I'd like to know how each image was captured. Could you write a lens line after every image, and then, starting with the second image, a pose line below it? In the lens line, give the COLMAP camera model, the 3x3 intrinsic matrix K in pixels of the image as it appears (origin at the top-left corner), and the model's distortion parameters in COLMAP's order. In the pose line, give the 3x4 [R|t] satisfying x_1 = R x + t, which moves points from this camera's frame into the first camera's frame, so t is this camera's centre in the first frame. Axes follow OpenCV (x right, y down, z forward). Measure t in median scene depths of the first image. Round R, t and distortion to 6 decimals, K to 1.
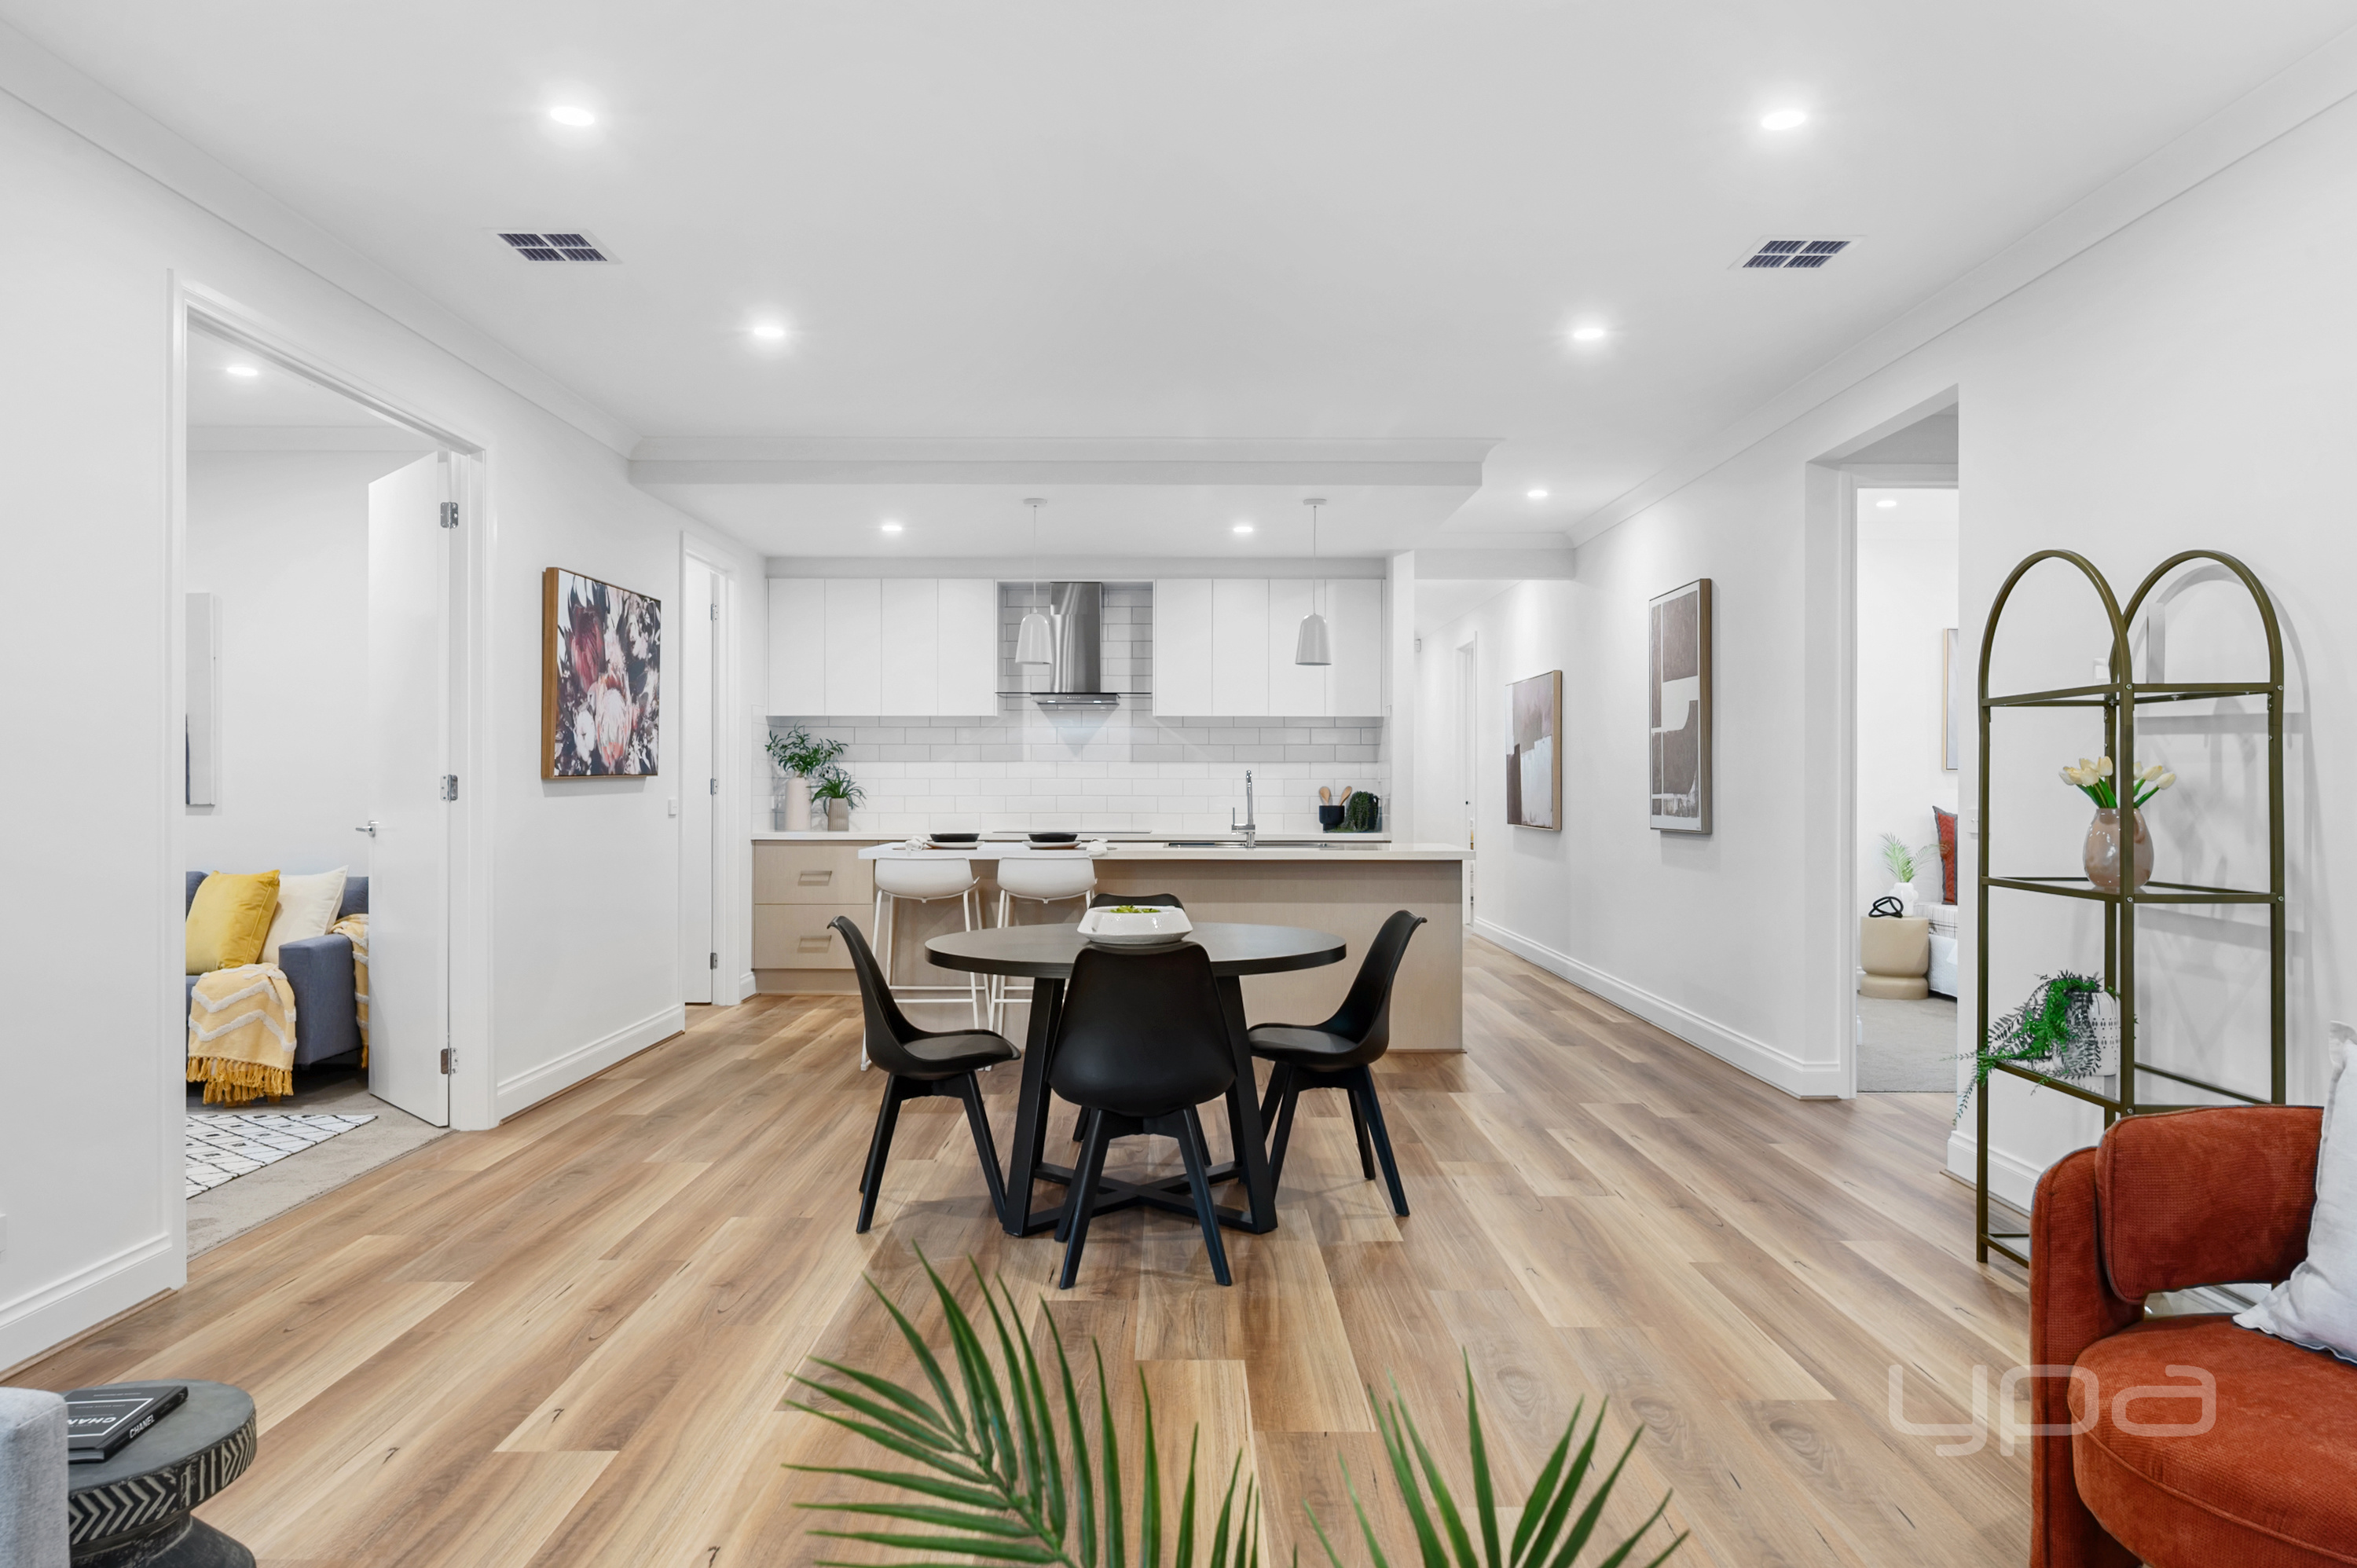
lens RADIAL K [[1568.6, 0, 1178.5], [0, 1568.6, 784.0], [0, 0, 1]] dist [-0.002893, 0.001747]
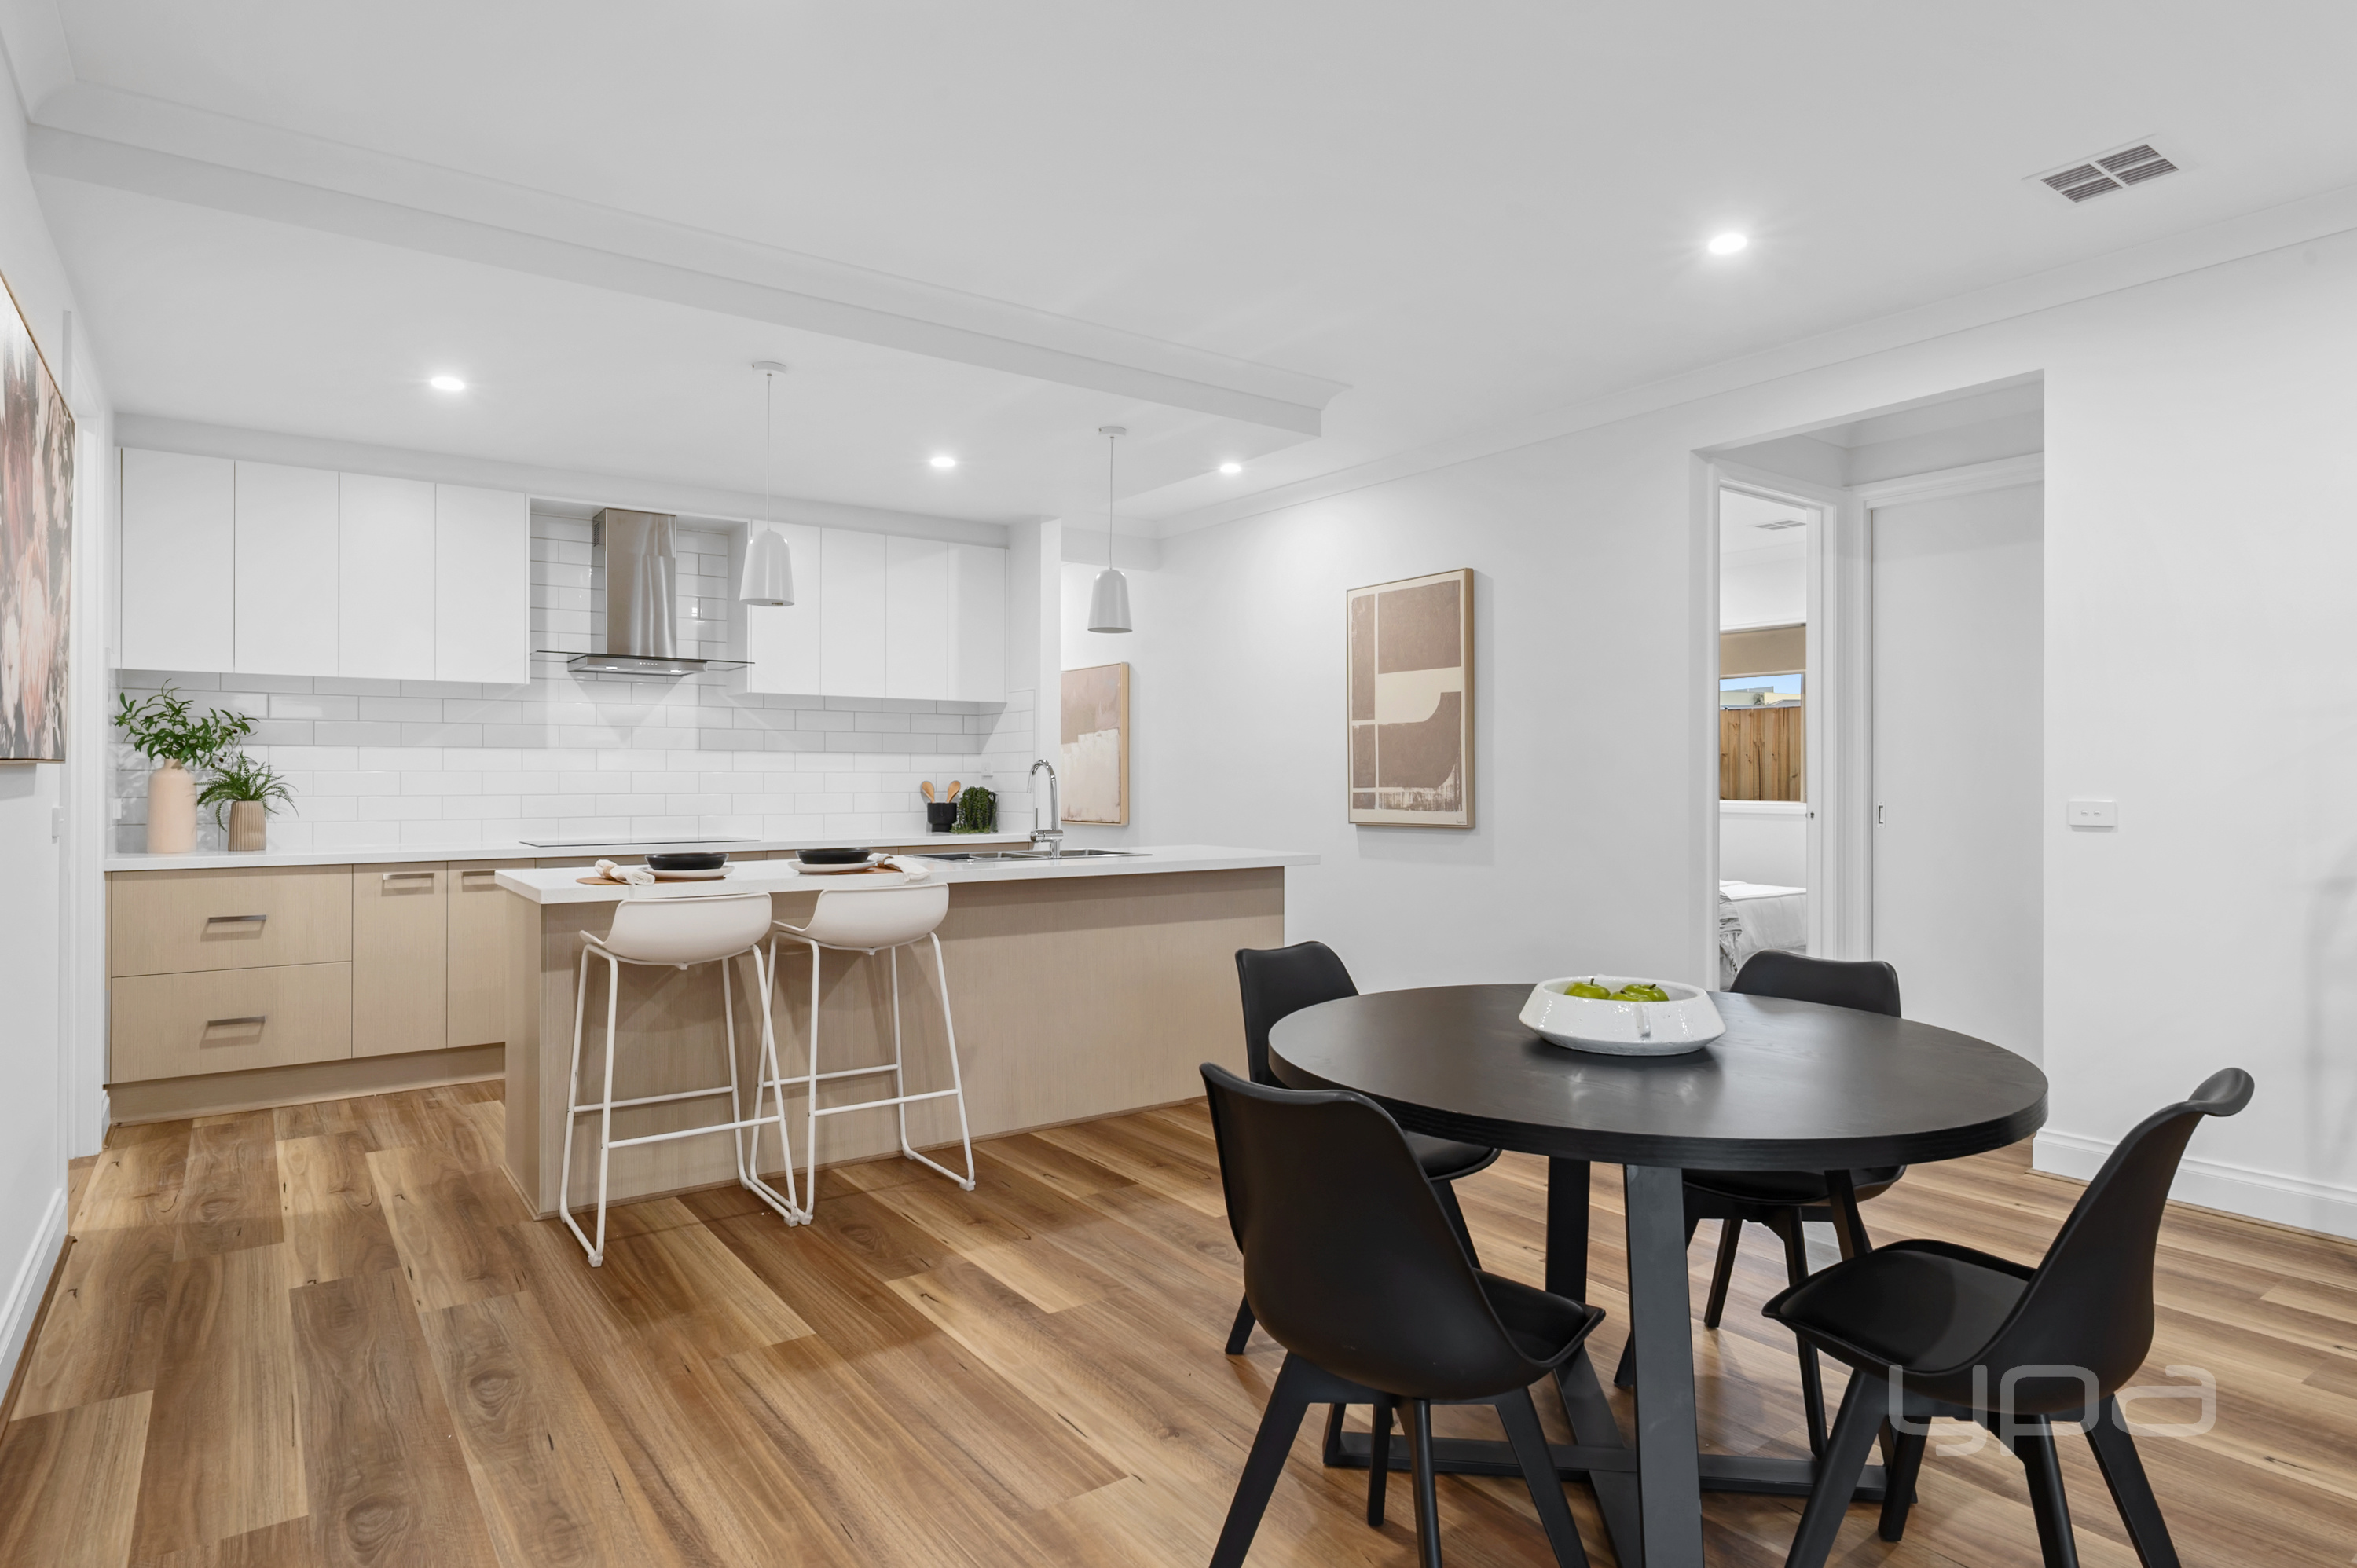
lens RADIAL K [[1291.5, 0, 1178.5], [0, 1291.5, 784.0], [0, 0, 1]] dist [-0.000005, -0.000179]
pose [[0.814056, -0.003971, 0.580773, -0.223977], [0.001905, 0.999990, 0.004167, 0.000498], [-0.580784, -0.002286, 0.814055, 0.354680]]
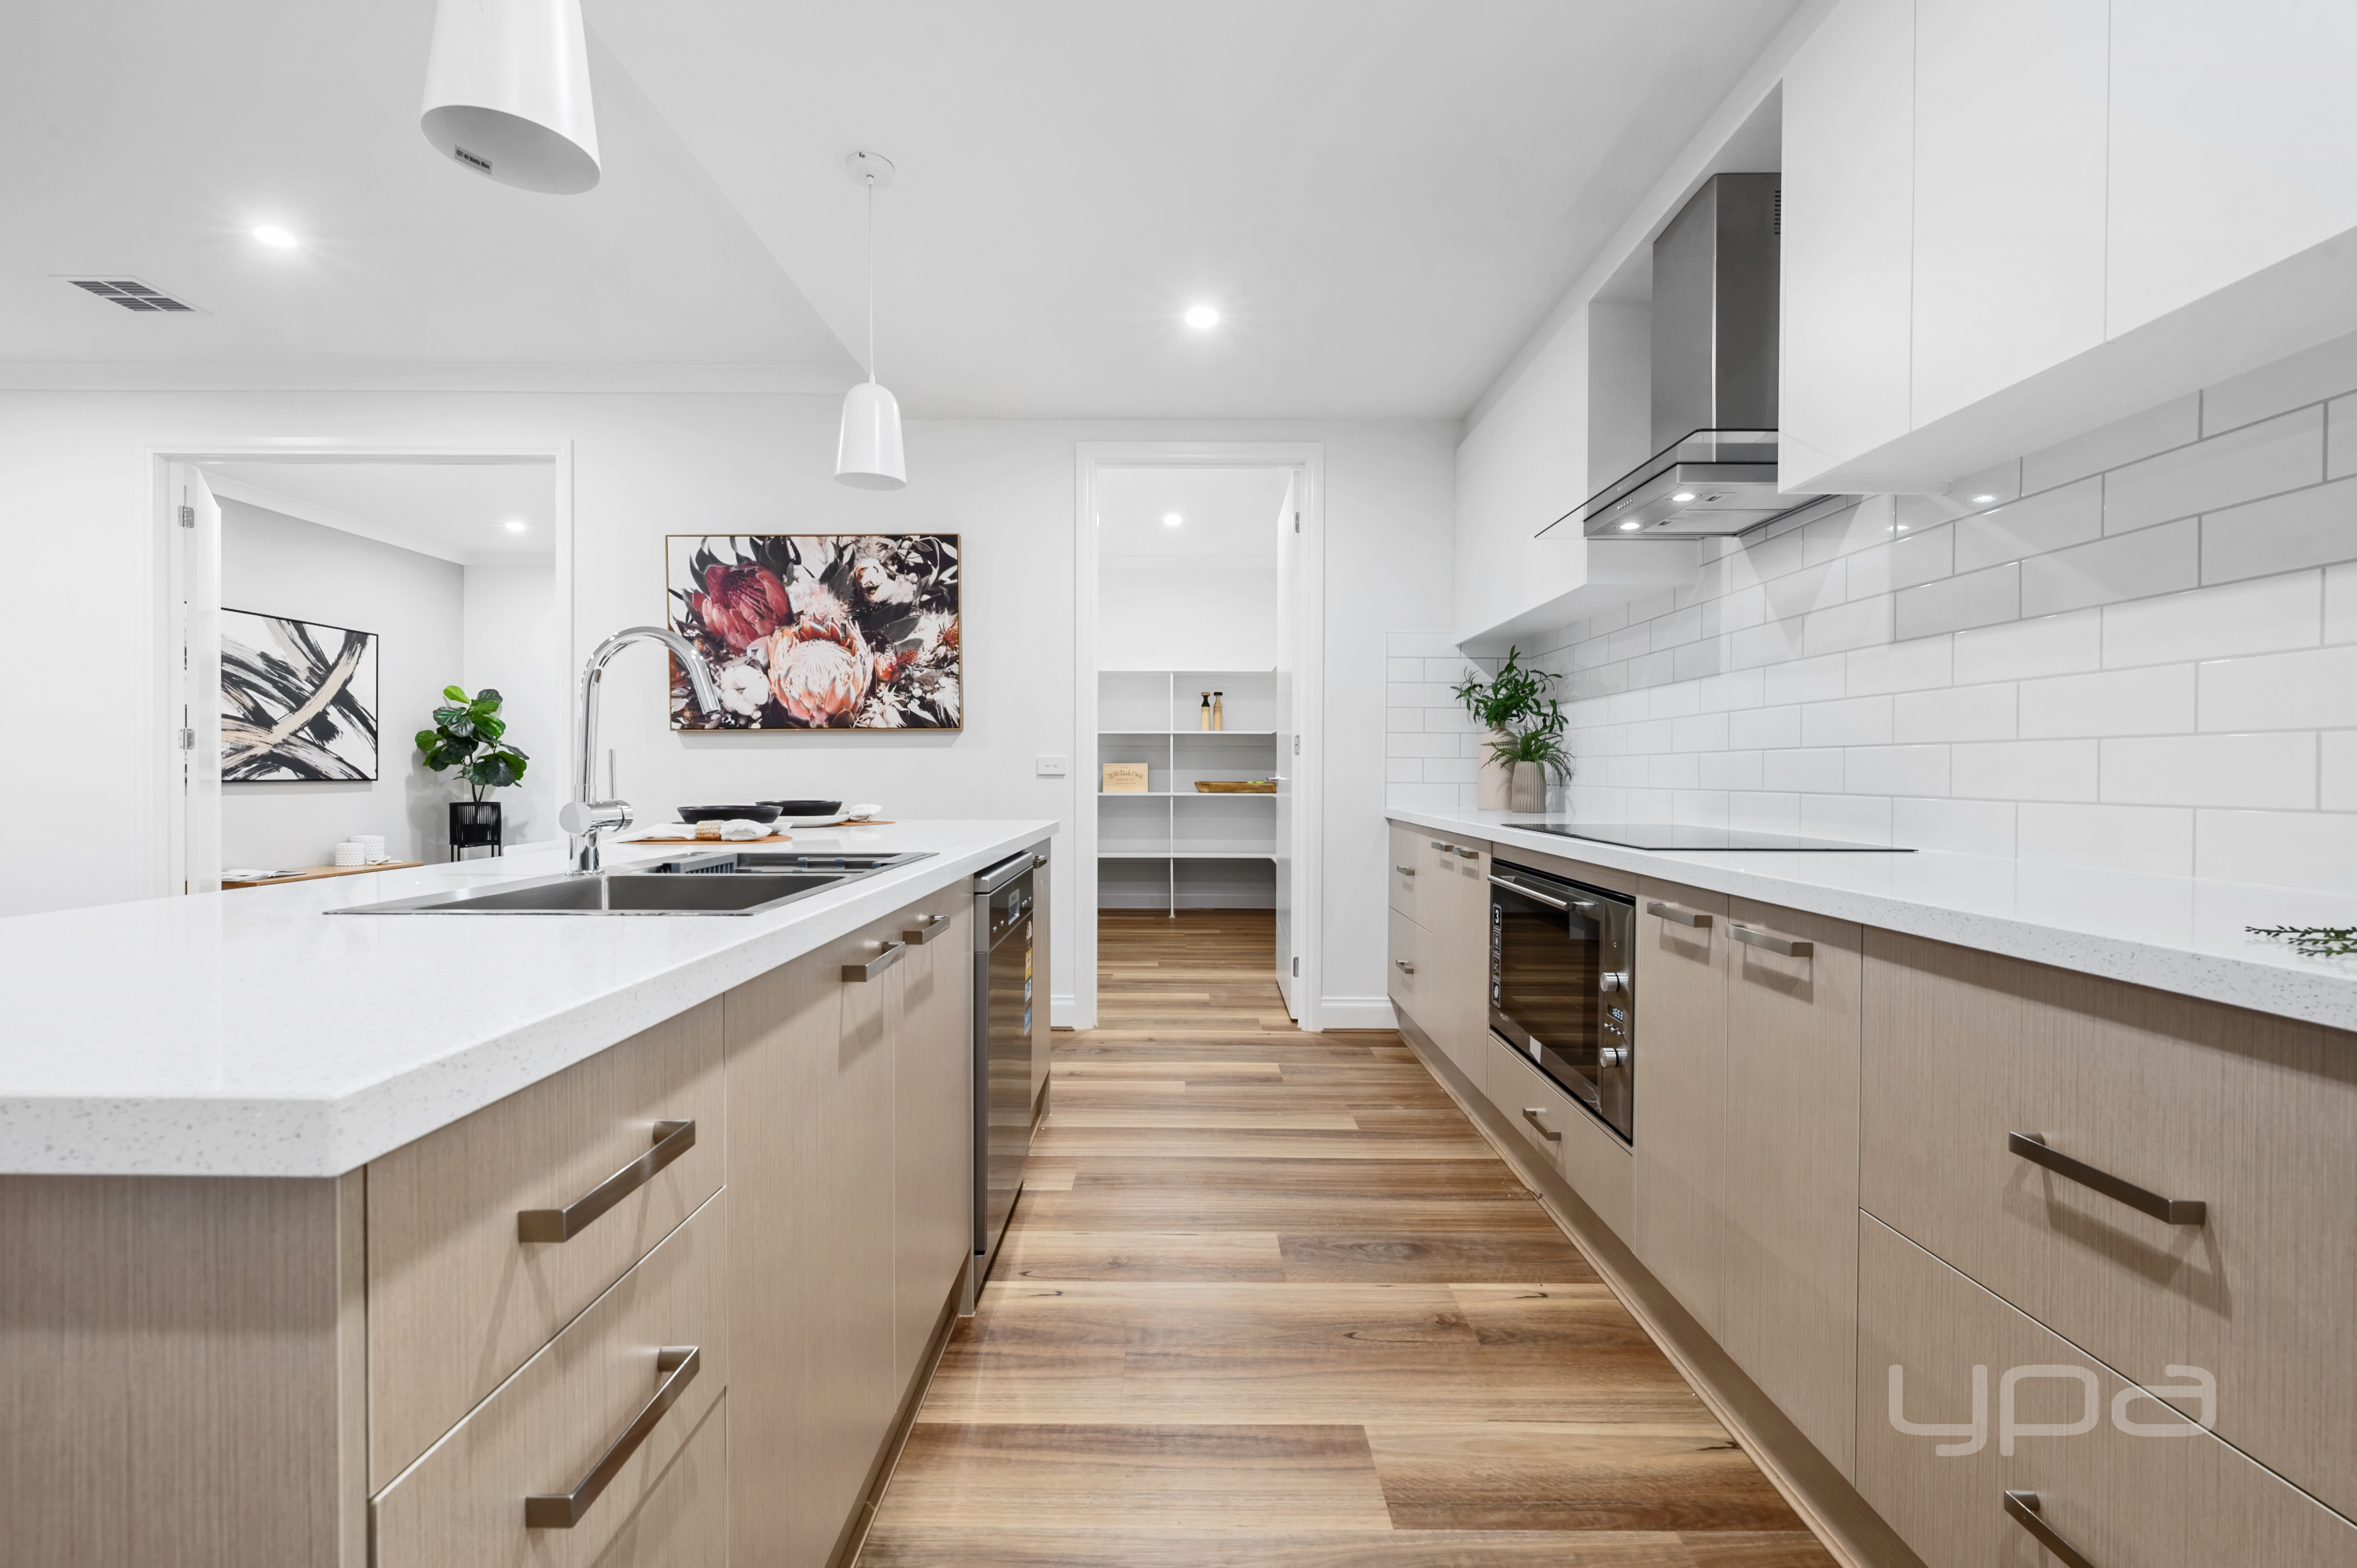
lens RADIAL K [[1023.0, 0, 1178.5], [0, 1023.0, 784.0], [0, 0, 1]] dist [0.000743, 0.000075]
pose [[-0.003974, 0.008561, -0.999955, 0.204369], [-0.005886, 0.999946, 0.008585, 0.016377], [0.999975, 0.005920, -0.003923, 0.901670]]
